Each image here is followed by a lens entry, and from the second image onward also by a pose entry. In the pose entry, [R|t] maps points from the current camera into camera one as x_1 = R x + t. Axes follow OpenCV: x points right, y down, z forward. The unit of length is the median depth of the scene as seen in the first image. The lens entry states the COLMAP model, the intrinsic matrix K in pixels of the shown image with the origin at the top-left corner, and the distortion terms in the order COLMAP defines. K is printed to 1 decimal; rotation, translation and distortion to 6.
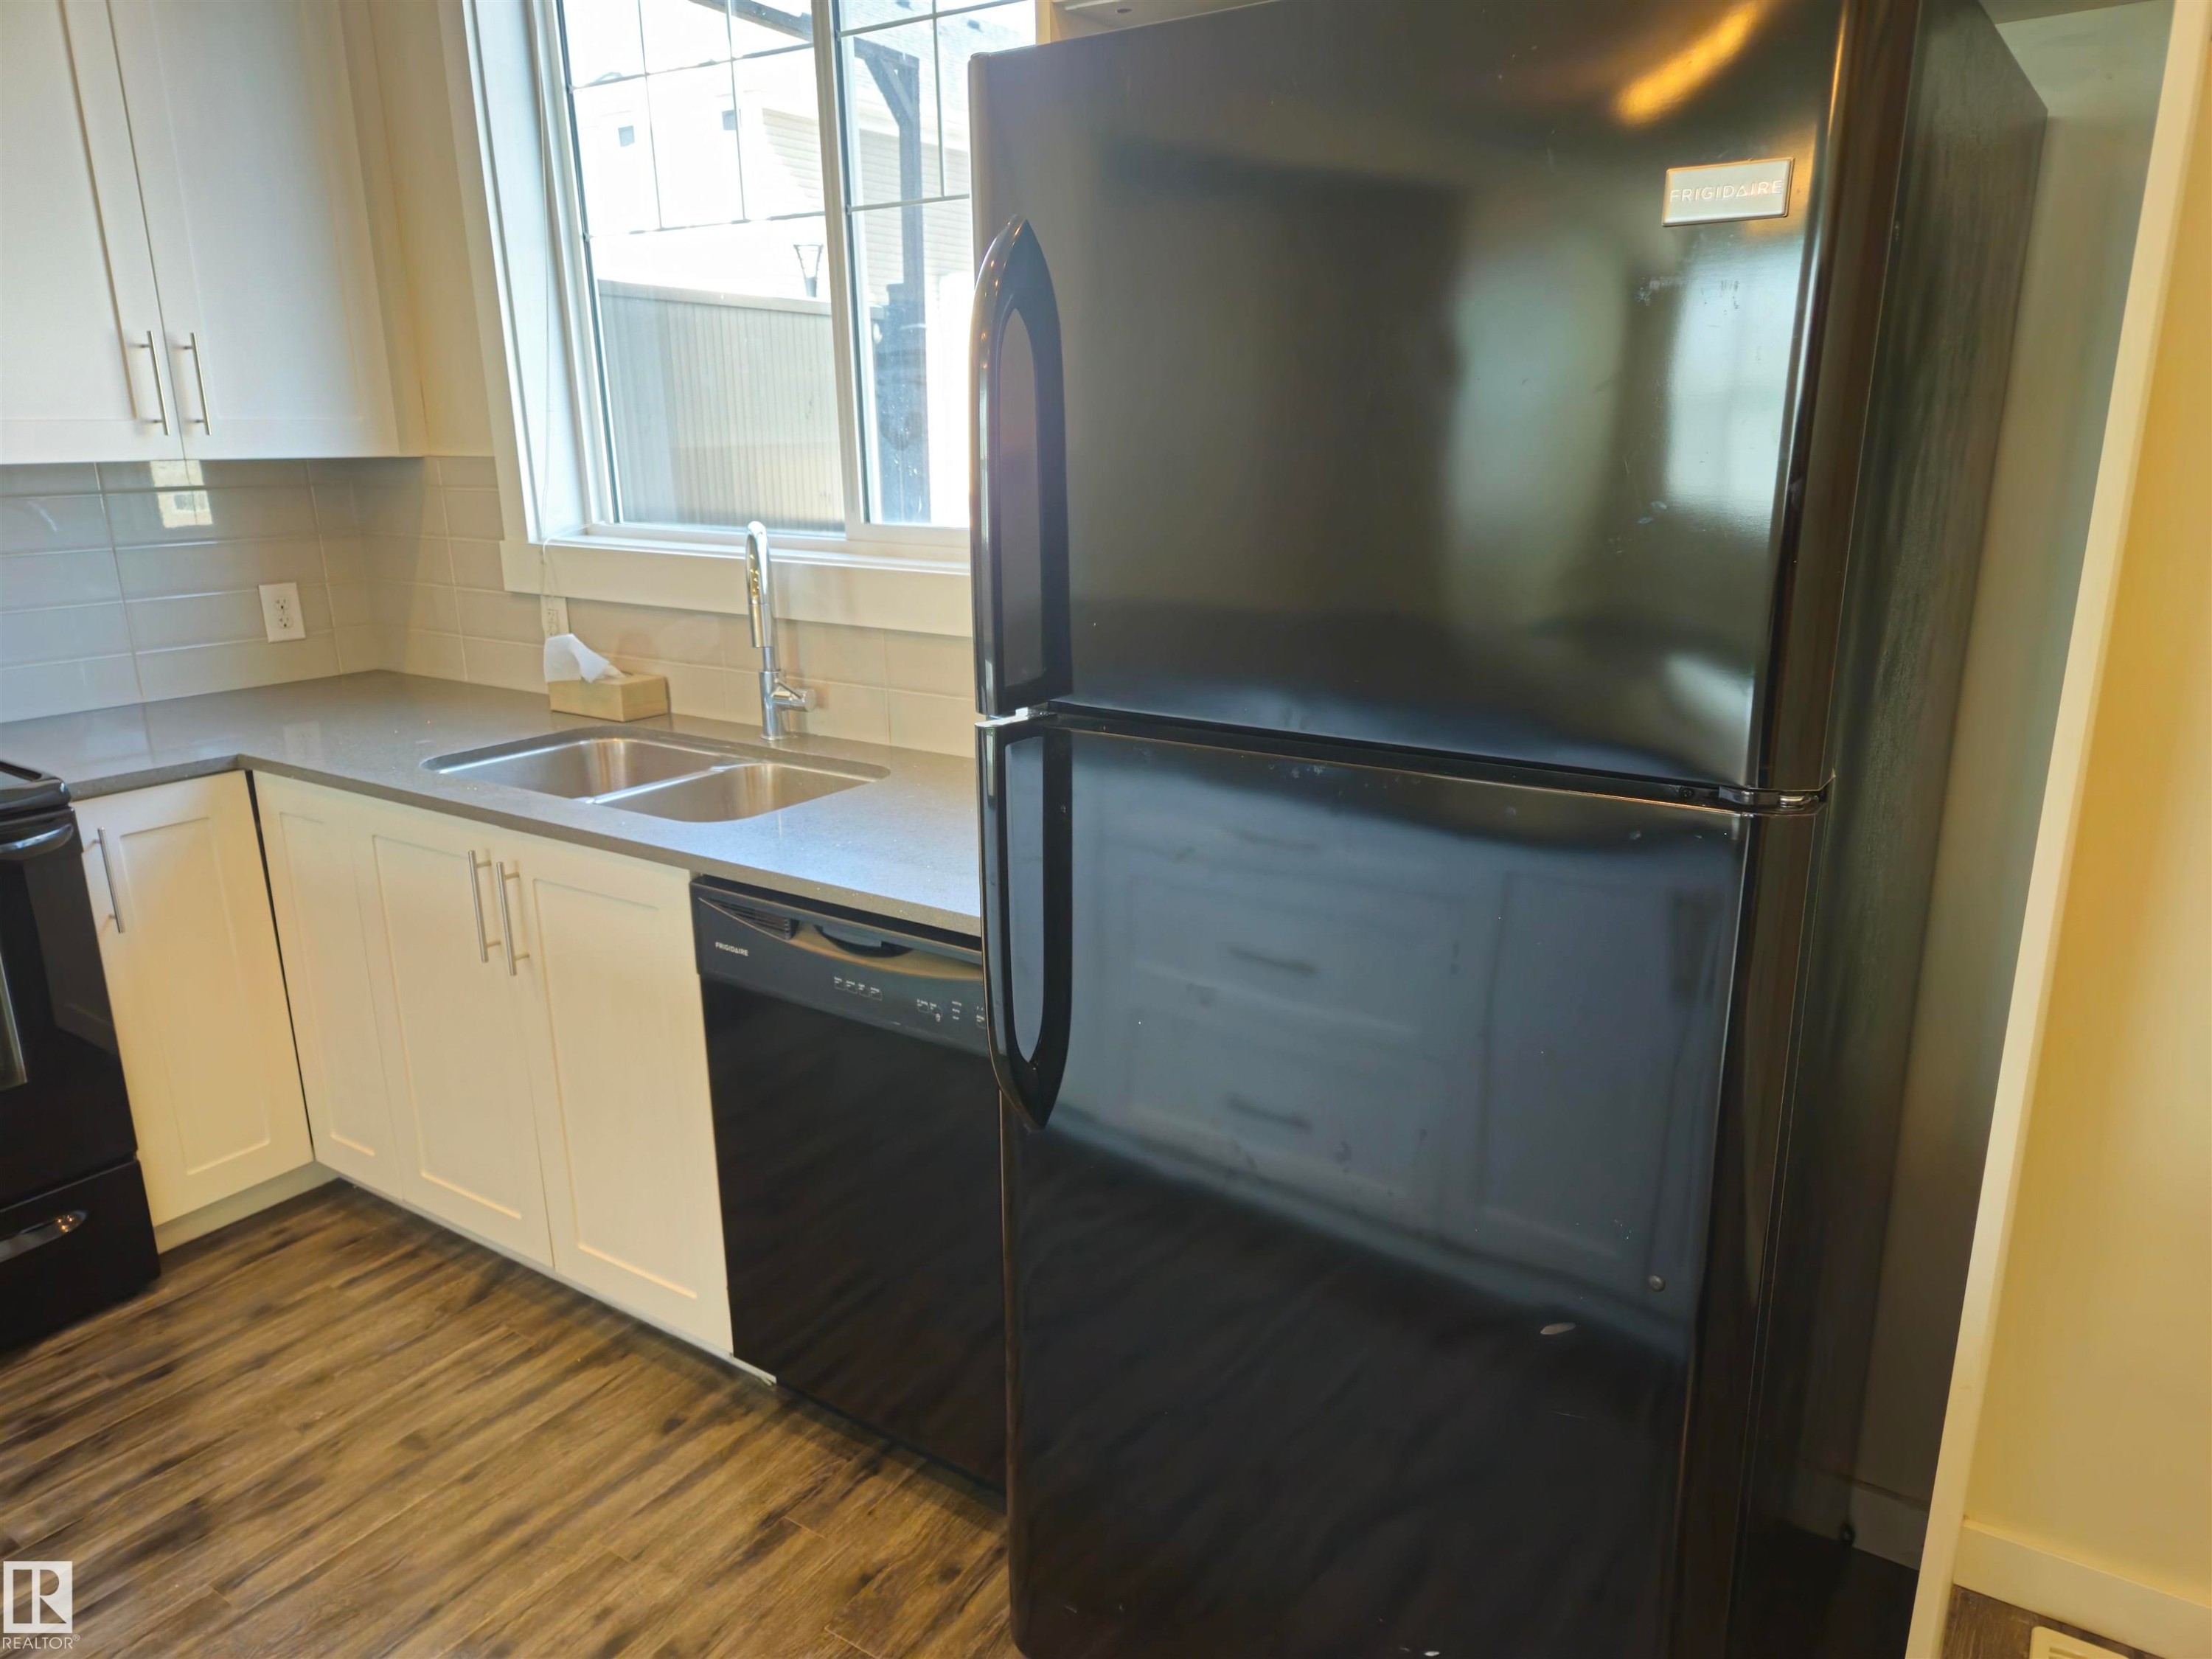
lens RADIAL K [[1493.8, 0, 1139.2], [0, 1493.8, 832.2], [0, 0, 1]] dist [0.064157, -0.053369]
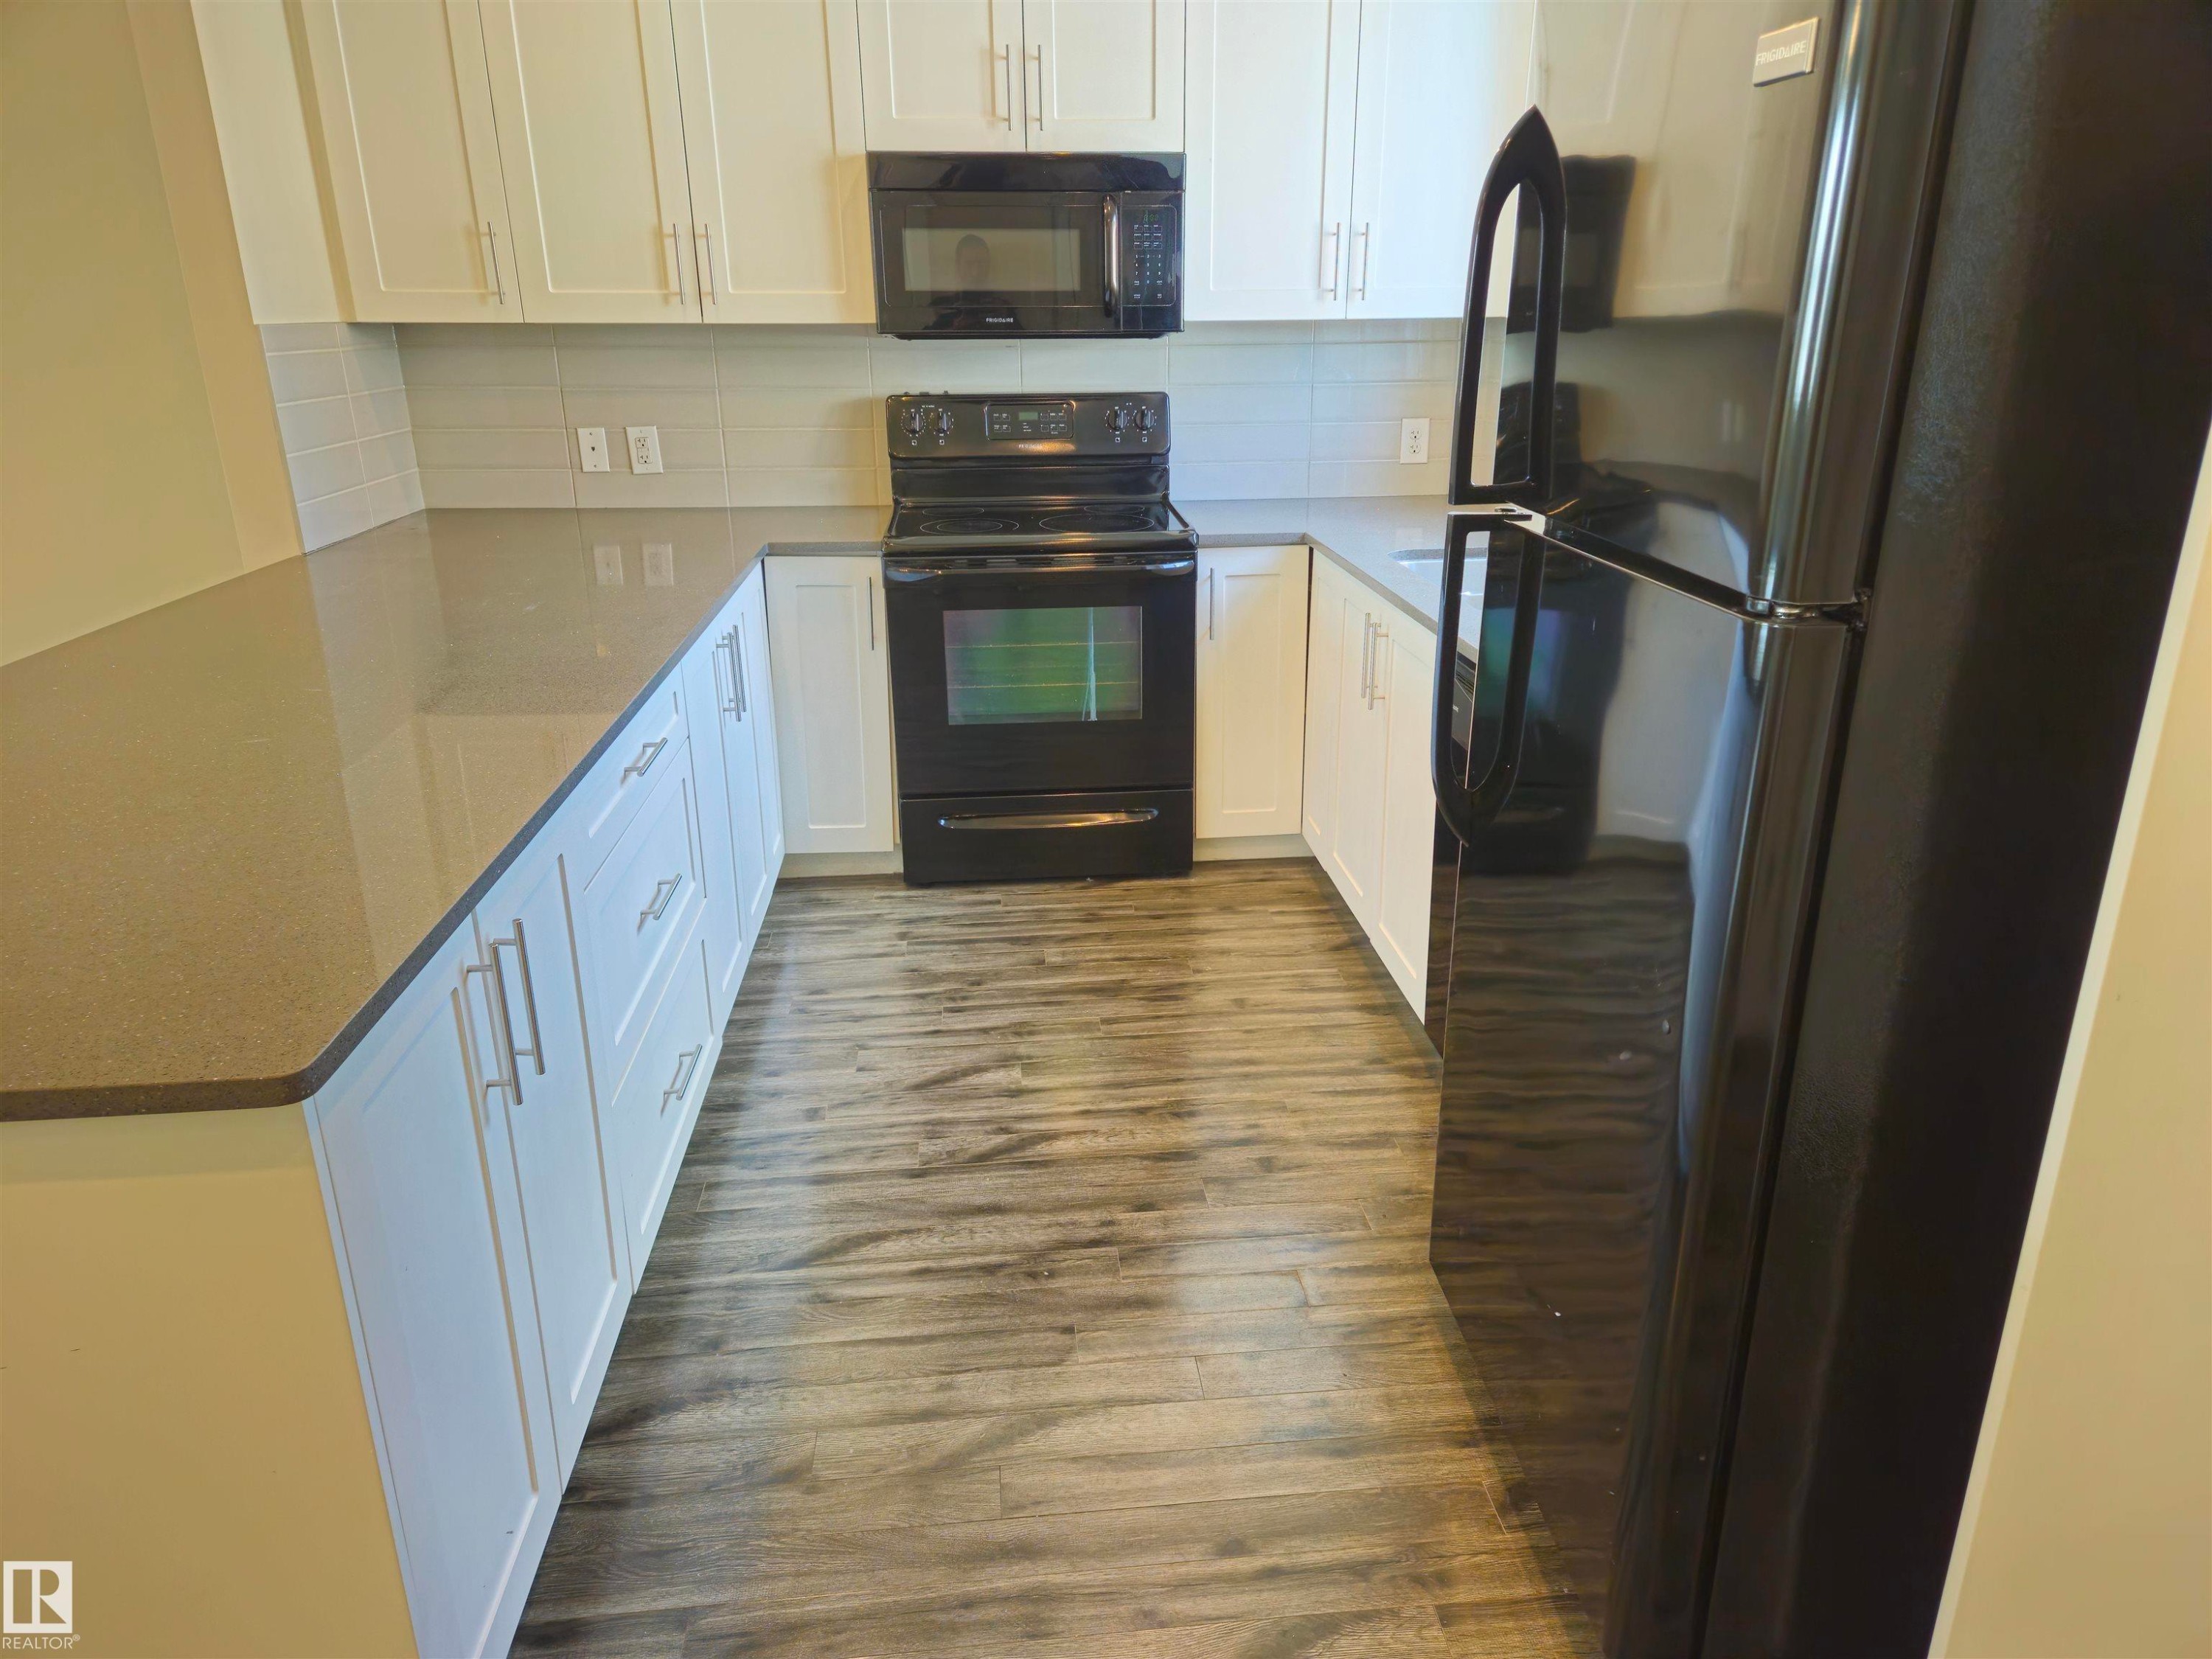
lens RADIAL K [[1493.8, 0, 1115.0], [0, 1493.8, 849.5], [0, 0, 1]] dist [0.064157, -0.053369]
pose [[0.622721, 0.267417, -0.735327, 0.414300], [-0.203353, 0.962802, 0.177931, 0.020964], [0.755557, 0.038729, 0.653938, -0.041410]]
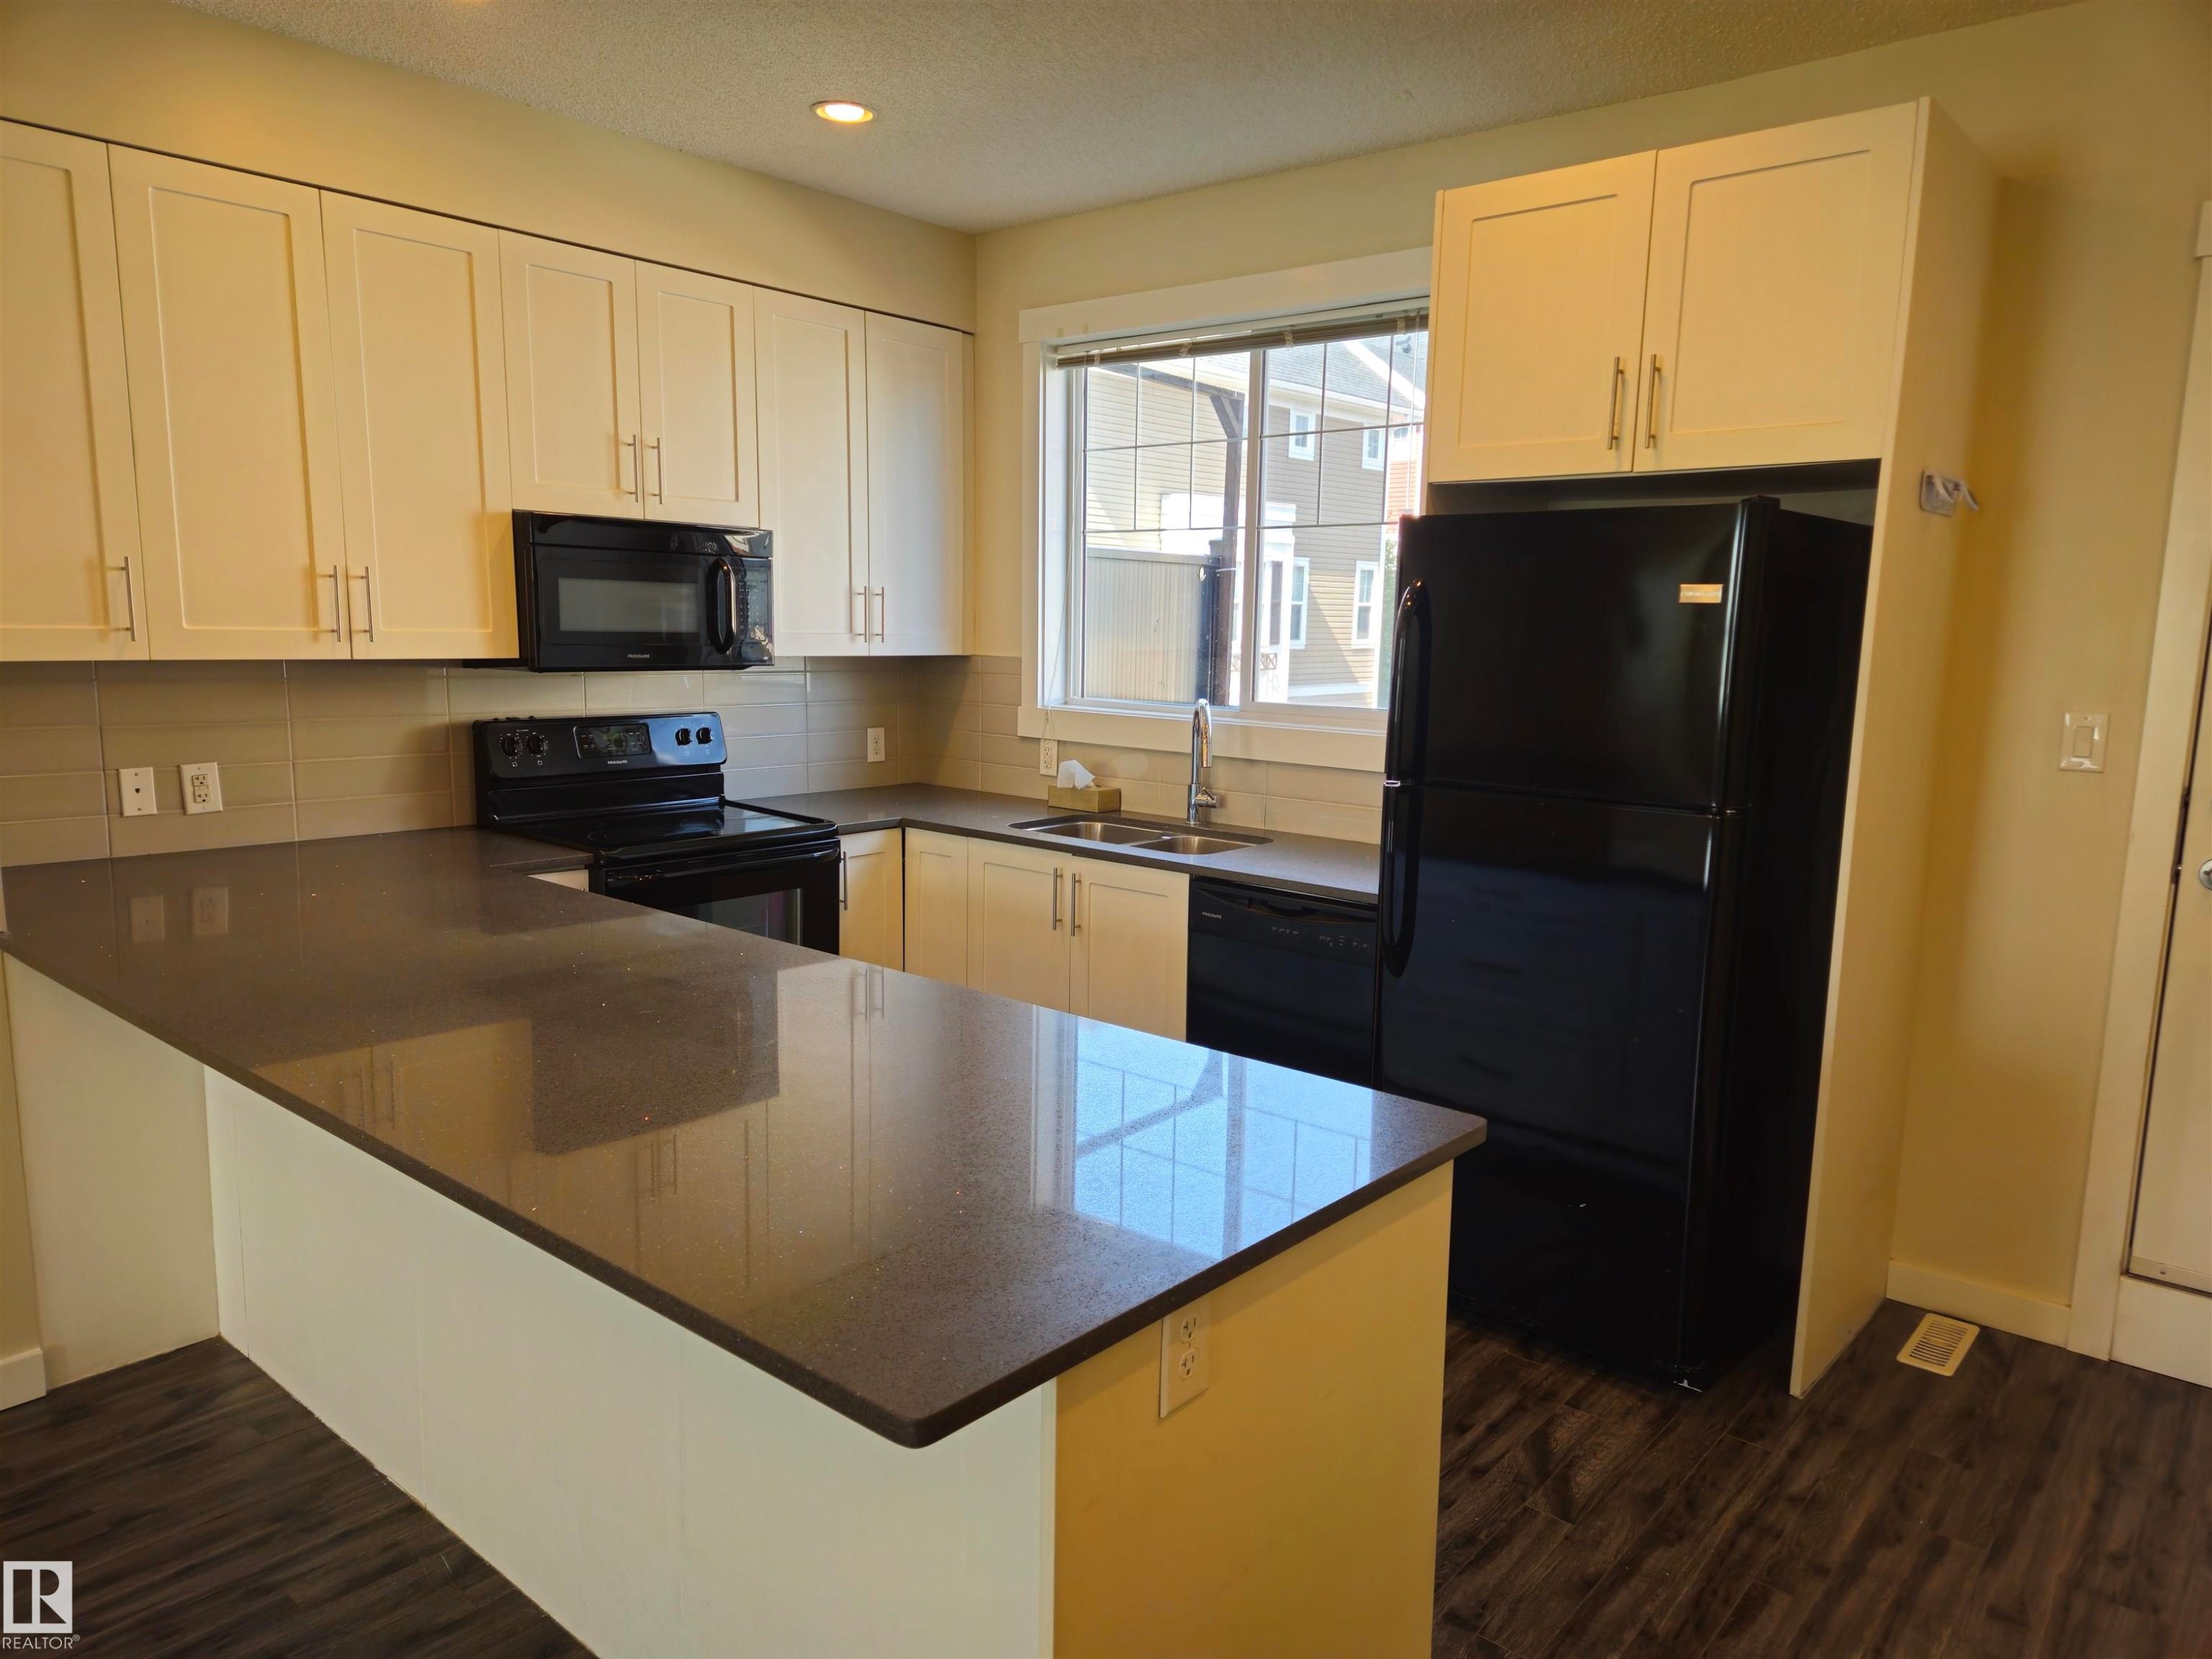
lens RADIAL K [[1493.8, 0, 1125.5], [0, 1493.8, 832.2], [0, 0, 1]] dist [0.064157, -0.053369]
pose [[0.992132, 0.042647, -0.117711, -0.127867], [-0.056853, 0.991133, -0.120097, 0.164666], [0.111546, 0.125844, 0.985759, -0.718387]]
